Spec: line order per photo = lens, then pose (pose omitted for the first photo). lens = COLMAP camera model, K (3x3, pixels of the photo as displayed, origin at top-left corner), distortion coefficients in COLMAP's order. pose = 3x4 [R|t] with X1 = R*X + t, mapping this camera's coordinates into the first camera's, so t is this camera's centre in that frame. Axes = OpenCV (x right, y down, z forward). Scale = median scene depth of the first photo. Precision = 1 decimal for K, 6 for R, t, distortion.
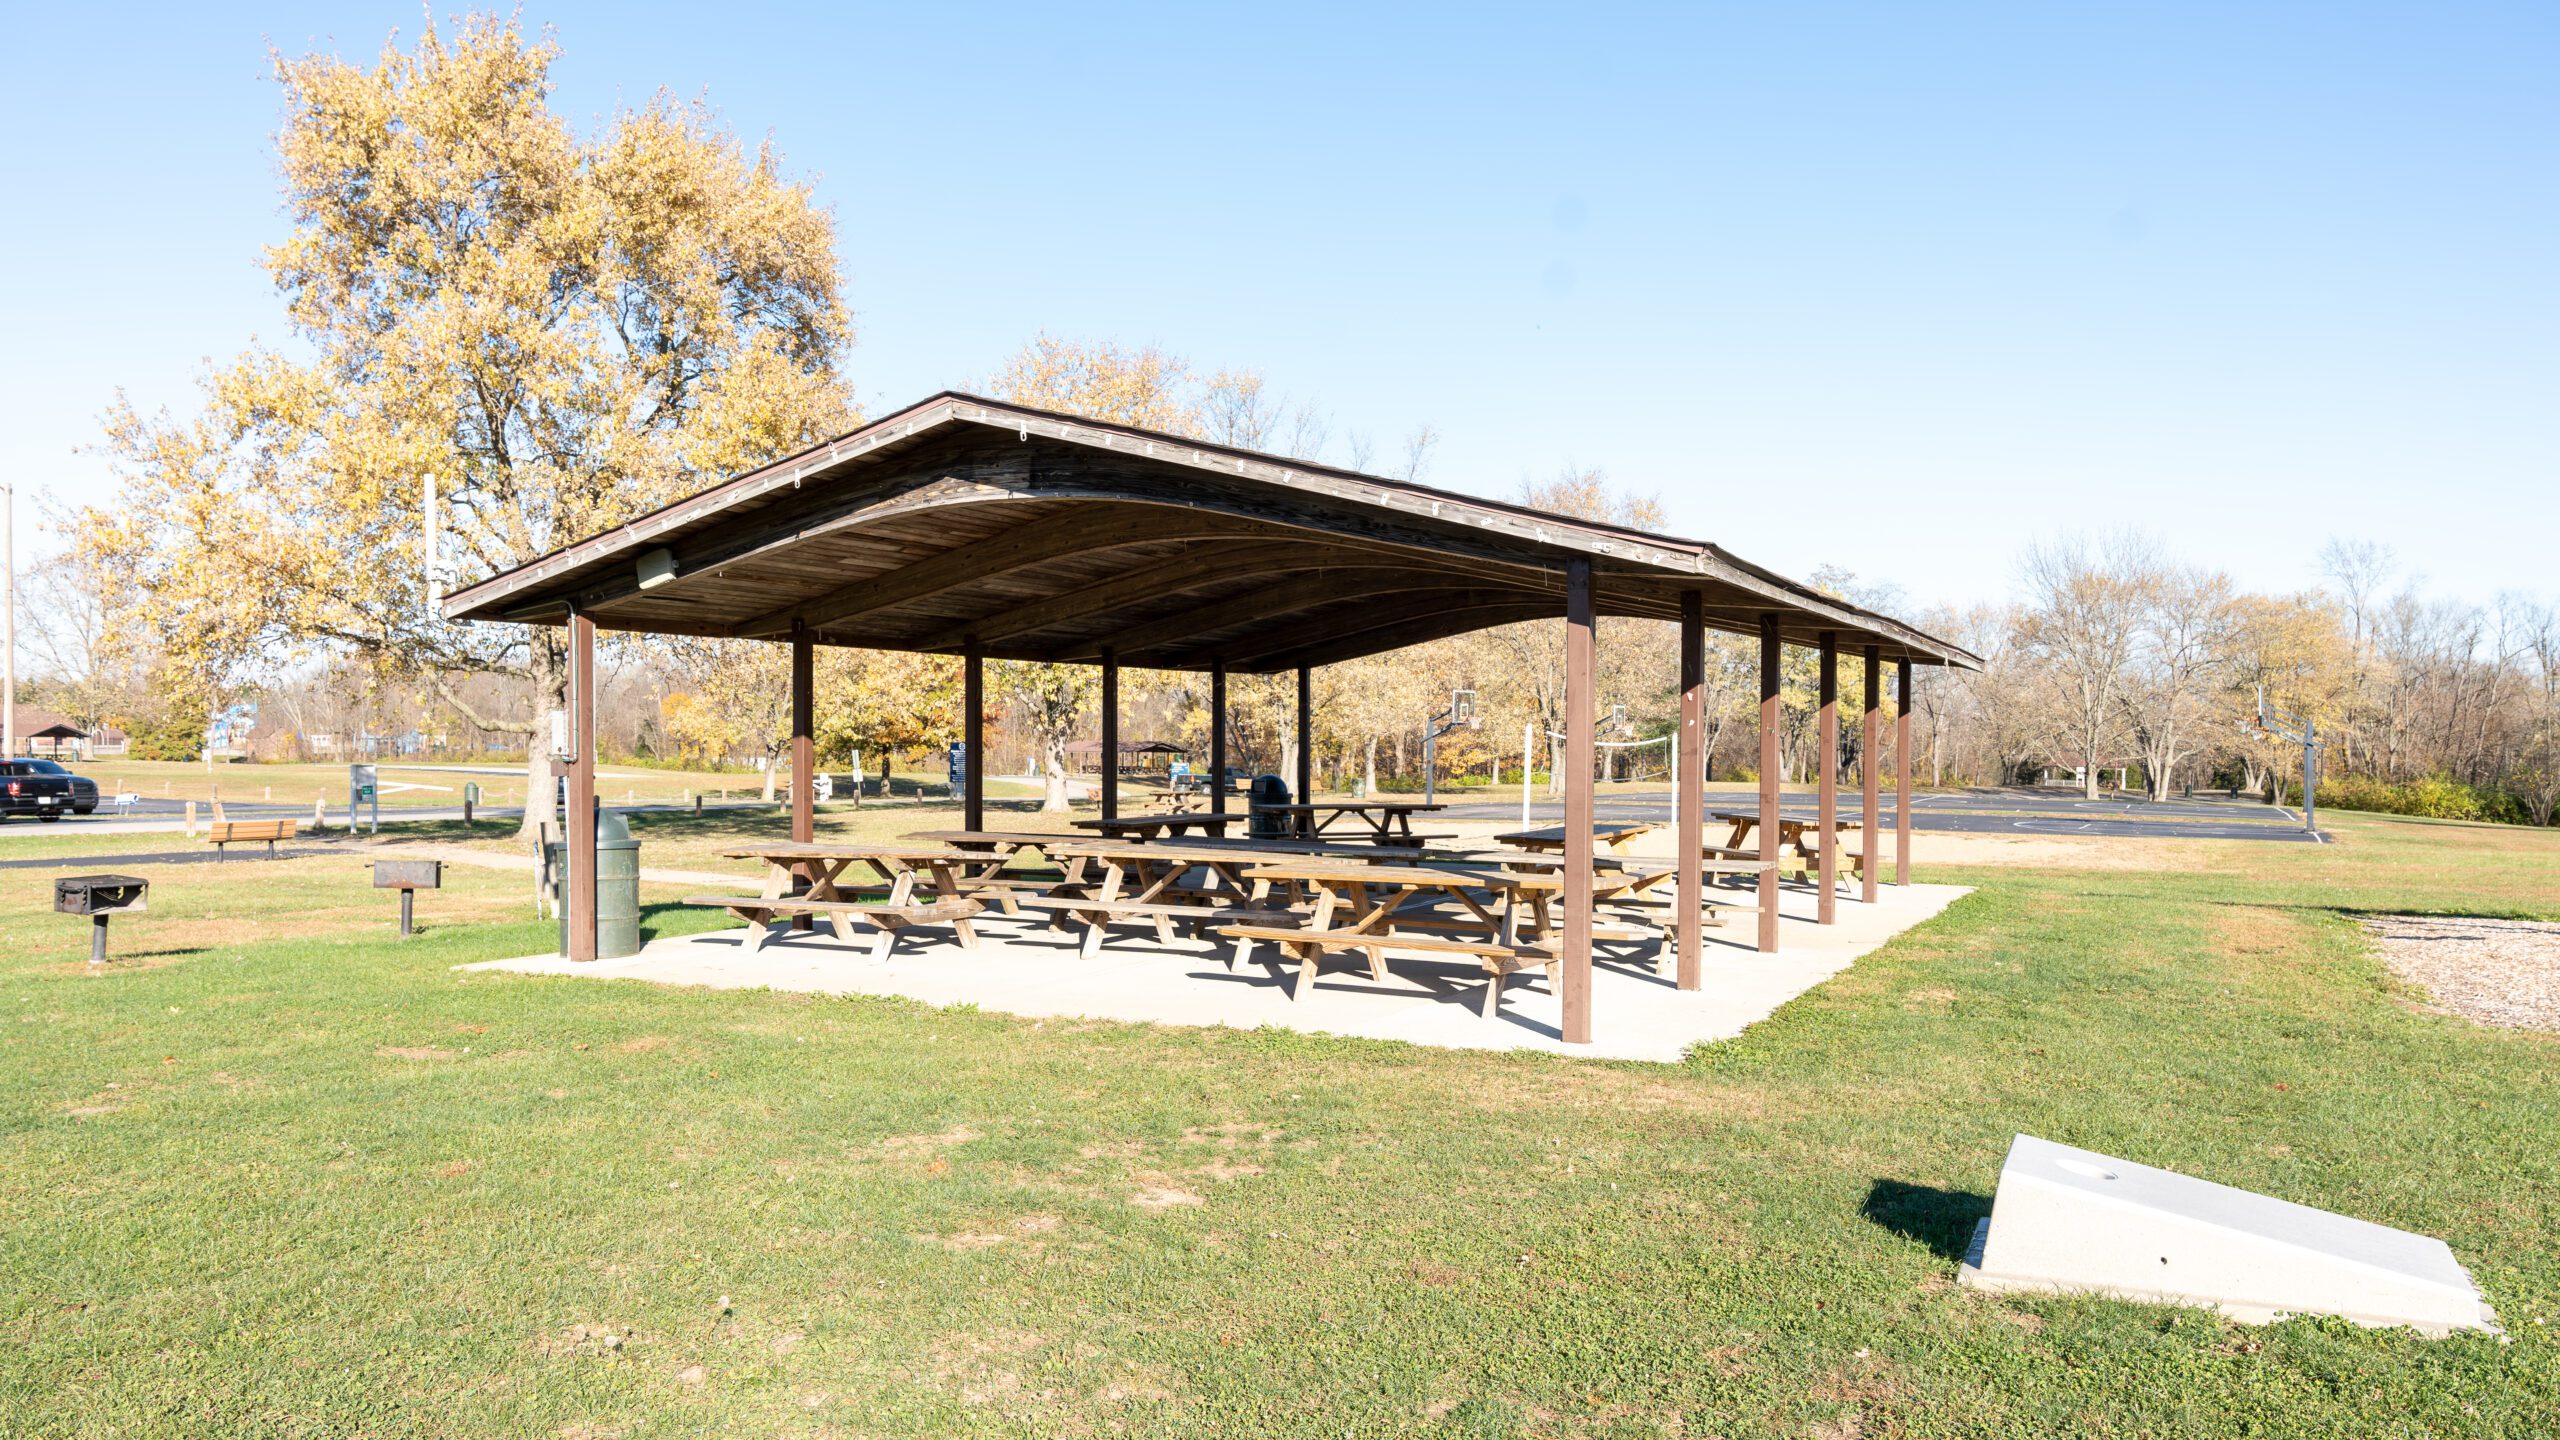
lens RADIAL K [[1808.8, 0, 1279.7], [0, 1808.8, 768.1], [0, 0, 1]] dist [0.004918, -0.035828]
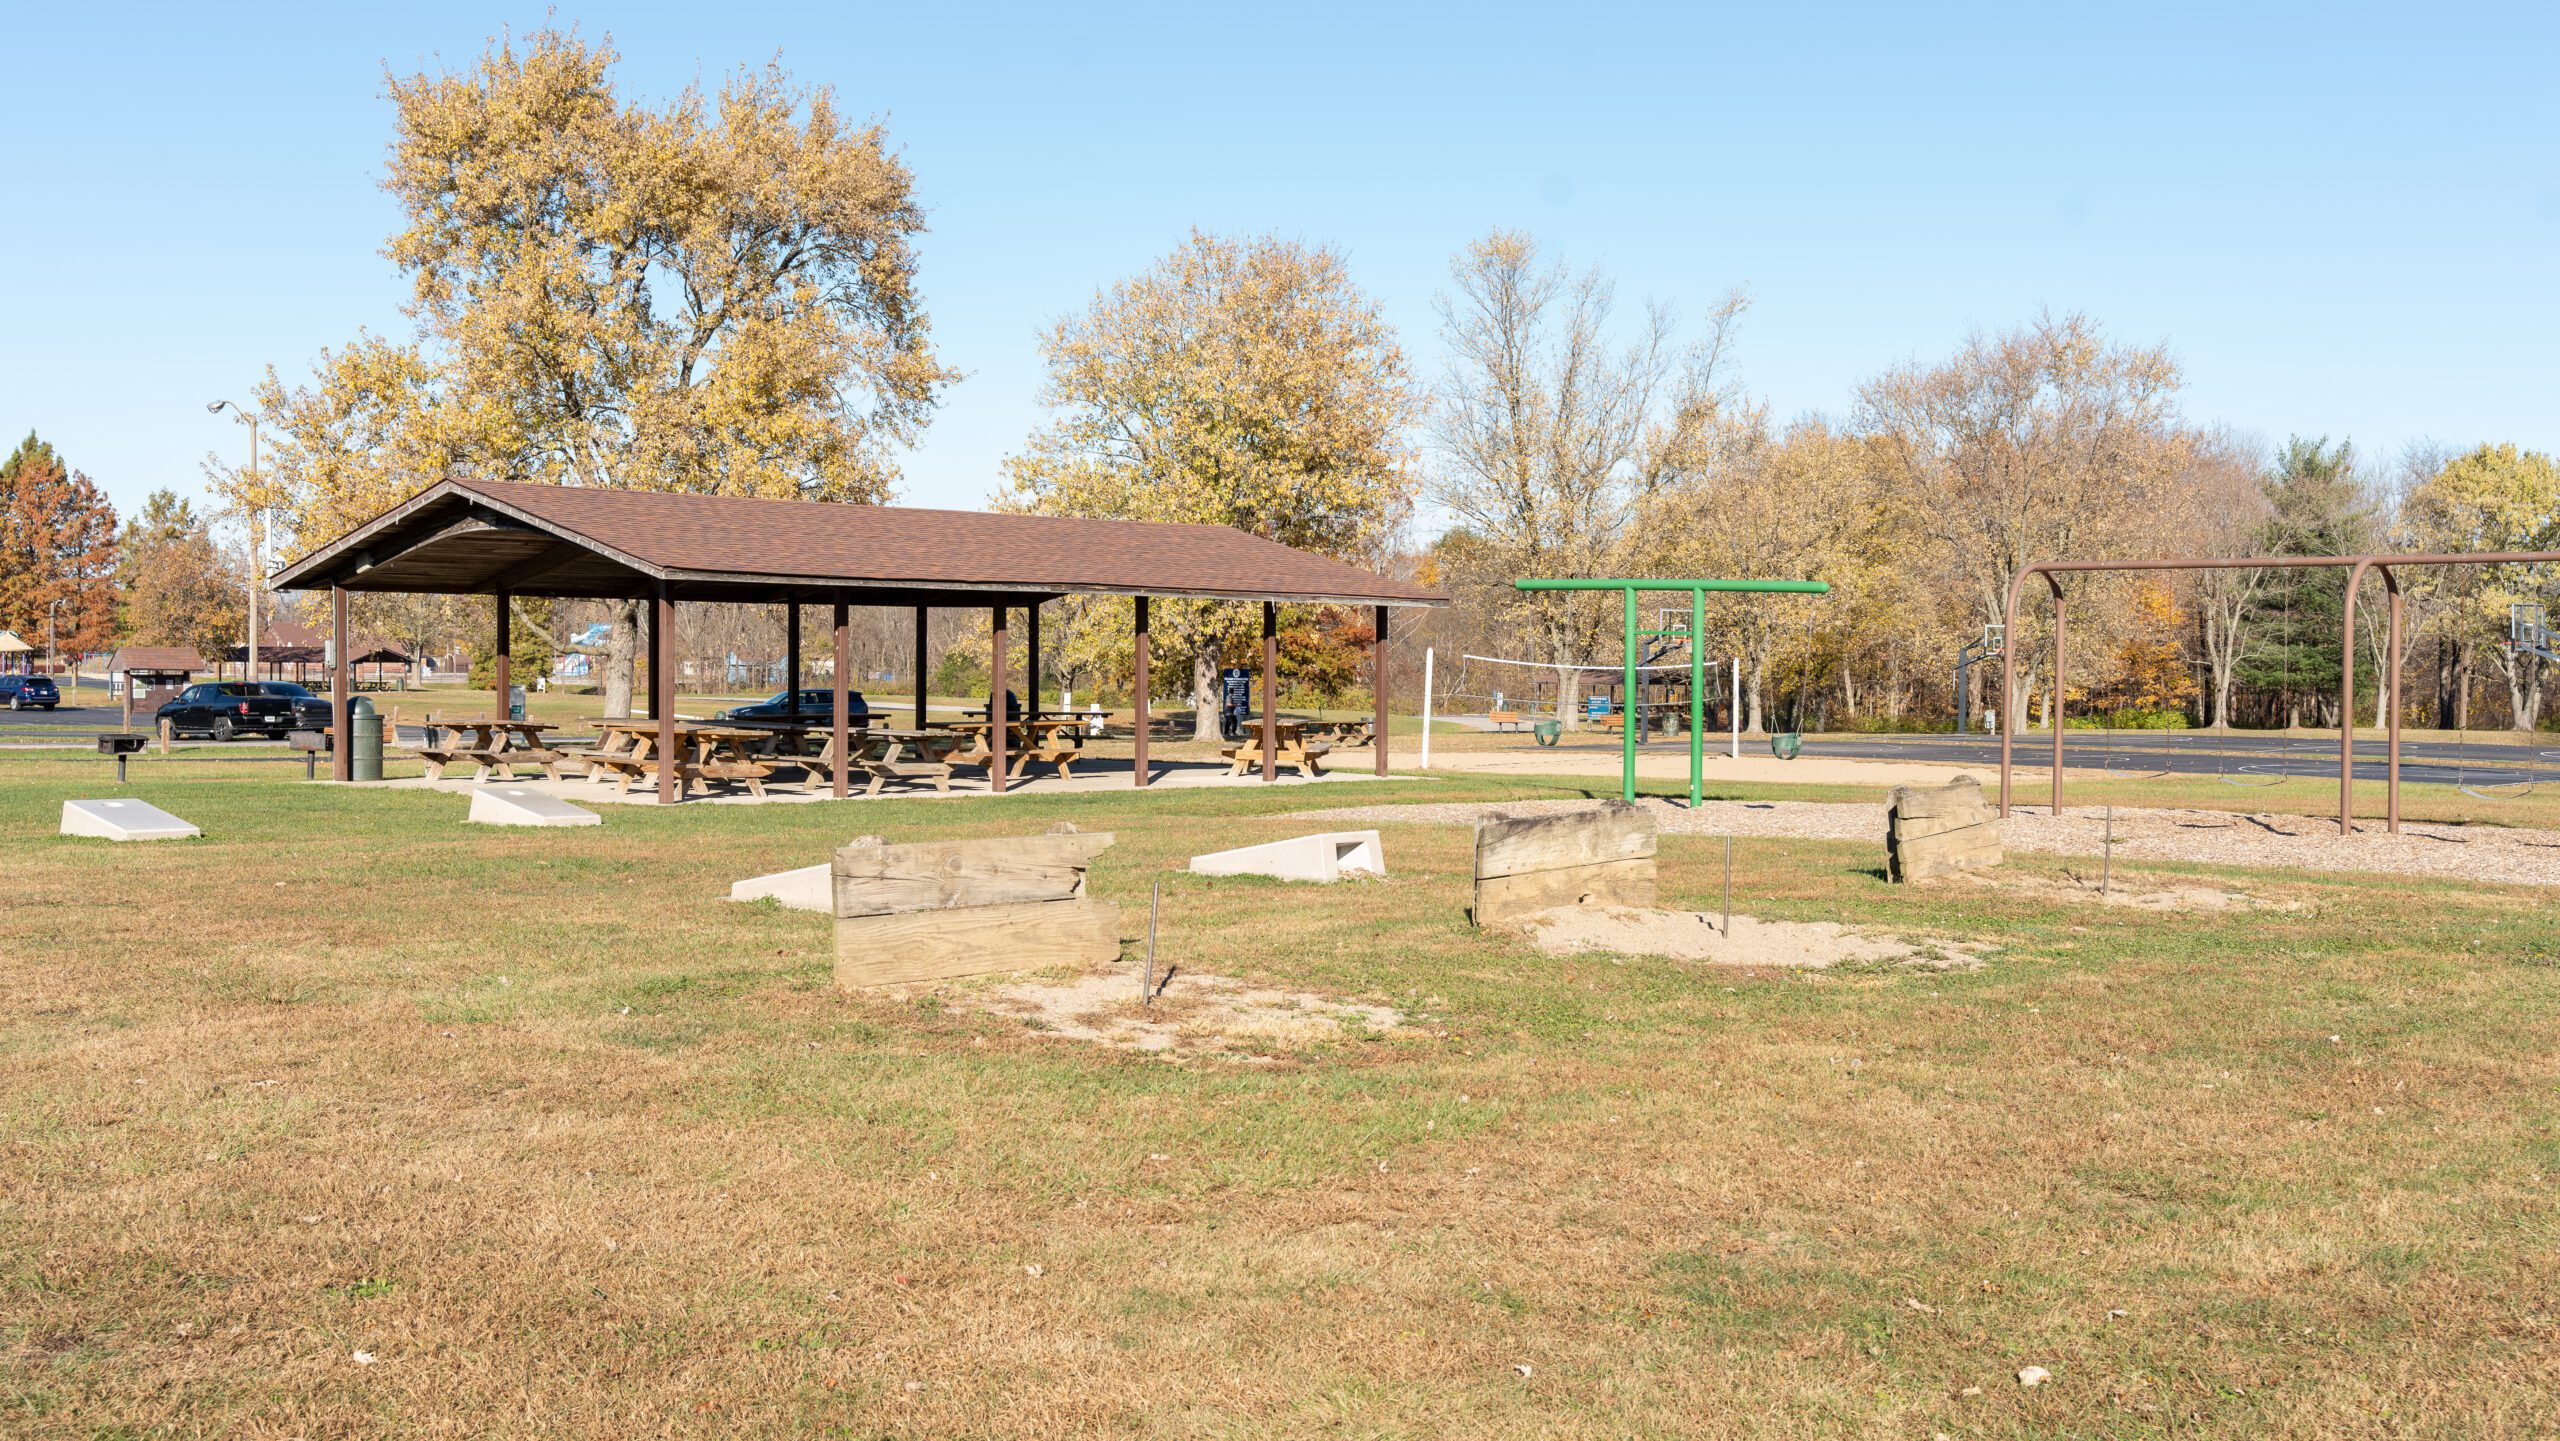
lens RADIAL K [[2627.6, 0, 1280.0], [0, 2627.6, 720.5], [0, 0, 1]] dist [-0.007197, -0.021374]
pose [[0.959389, 0.007584, -0.281984, 0.127192], [-0.006588, 0.999968, 0.004479, 0.003083], [0.282009, -0.002439, 0.959409, -0.125983]]
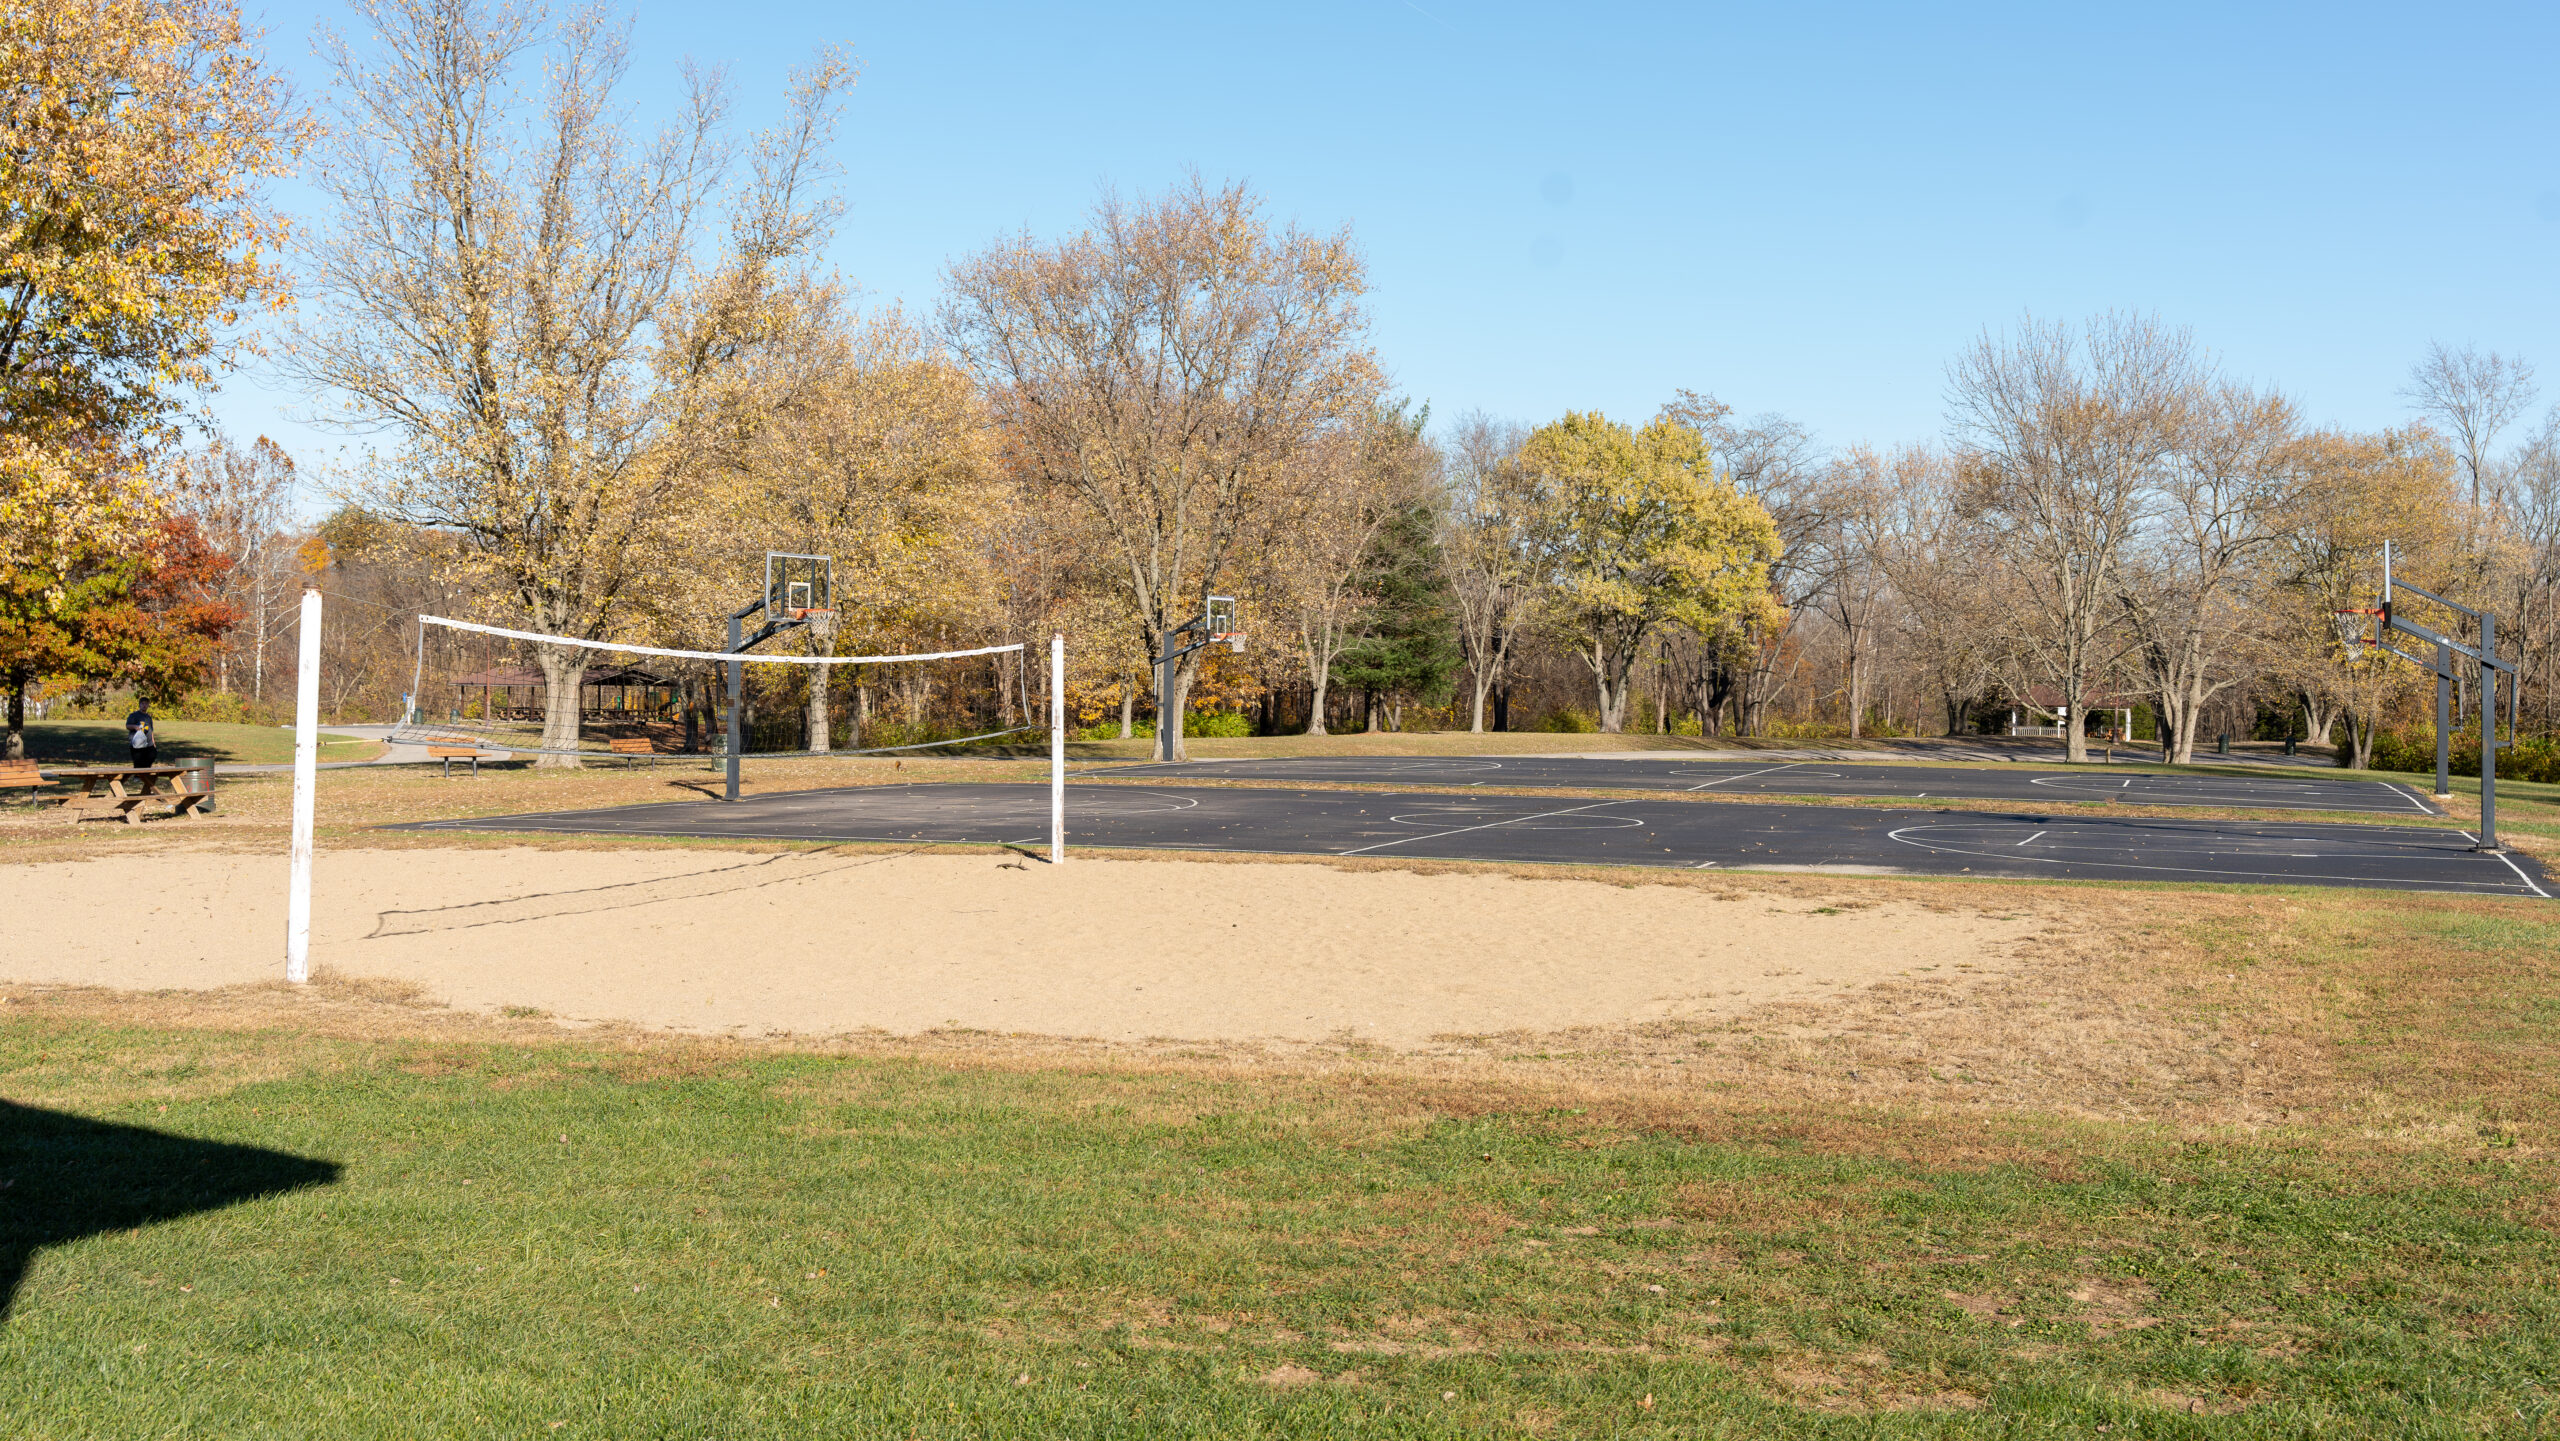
lens RADIAL K [[2627.6, 0, 1280.0], [0, 2627.6, 720.5], [0, 0, 1]] dist [-0.007197, -0.021374]
pose [[0.992534, -0.002694, 0.121938, 0.066517], [0.002167, 0.999988, 0.004450, -0.000673], [-0.121949, -0.004152, 0.992528, 0.136193]]
